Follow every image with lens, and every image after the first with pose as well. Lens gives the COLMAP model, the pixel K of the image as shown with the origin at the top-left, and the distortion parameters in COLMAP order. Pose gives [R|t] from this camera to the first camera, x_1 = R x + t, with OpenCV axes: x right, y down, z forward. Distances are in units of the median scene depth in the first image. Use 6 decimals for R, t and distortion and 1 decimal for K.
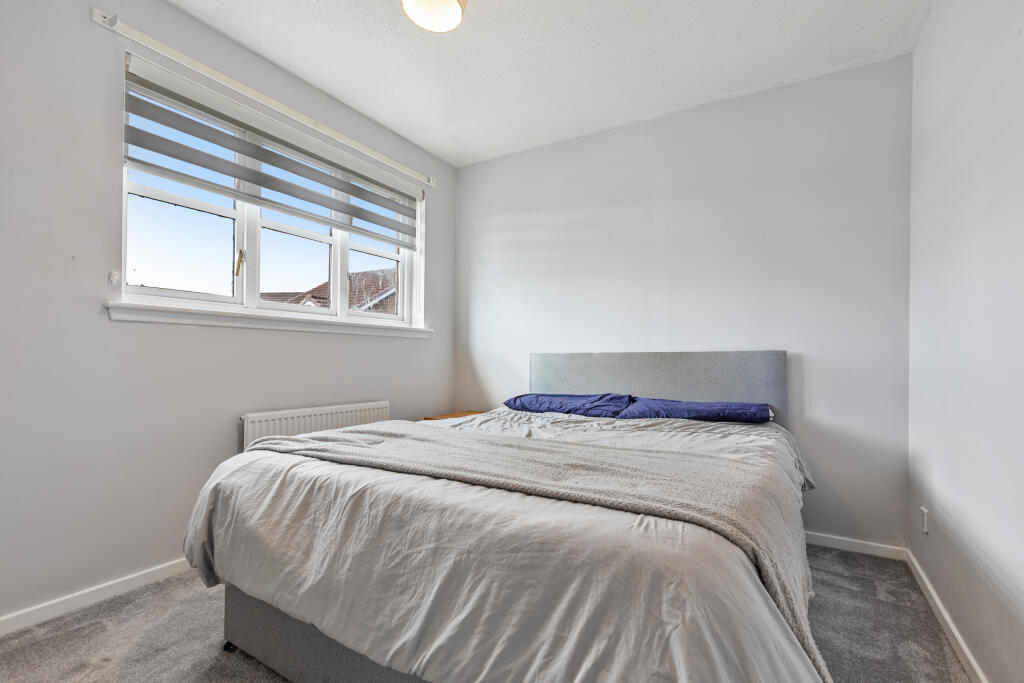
lens RADIAL K [[490.2, 0, 514.3], [0, 490.2, 346.7], [0, 0, 1]] dist [0.001735, 0.000192]
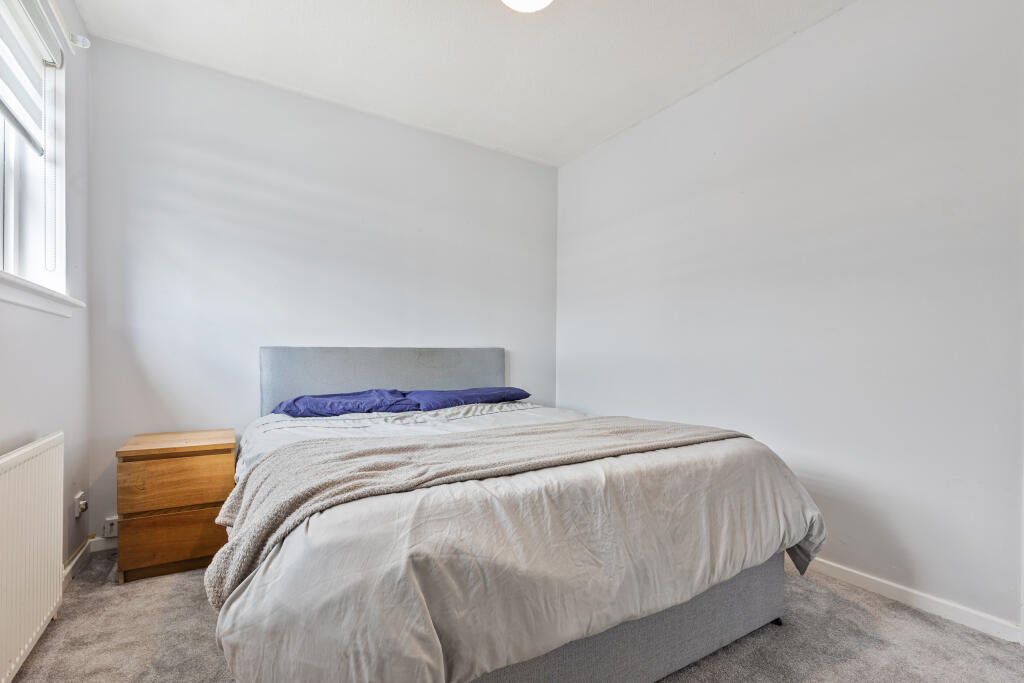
lens RADIAL K [[490.2, 0, 533.2], [0, 490.2, 354.0], [0, 0, 1]] dist [0.001735, 0.000192]
pose [[0.395956, 0.003809, 0.918262, -0.899829], [-0.024571, 0.999677, 0.006448, 0.017734], [-0.917941, -0.025116, 0.395922, 0.508204]]
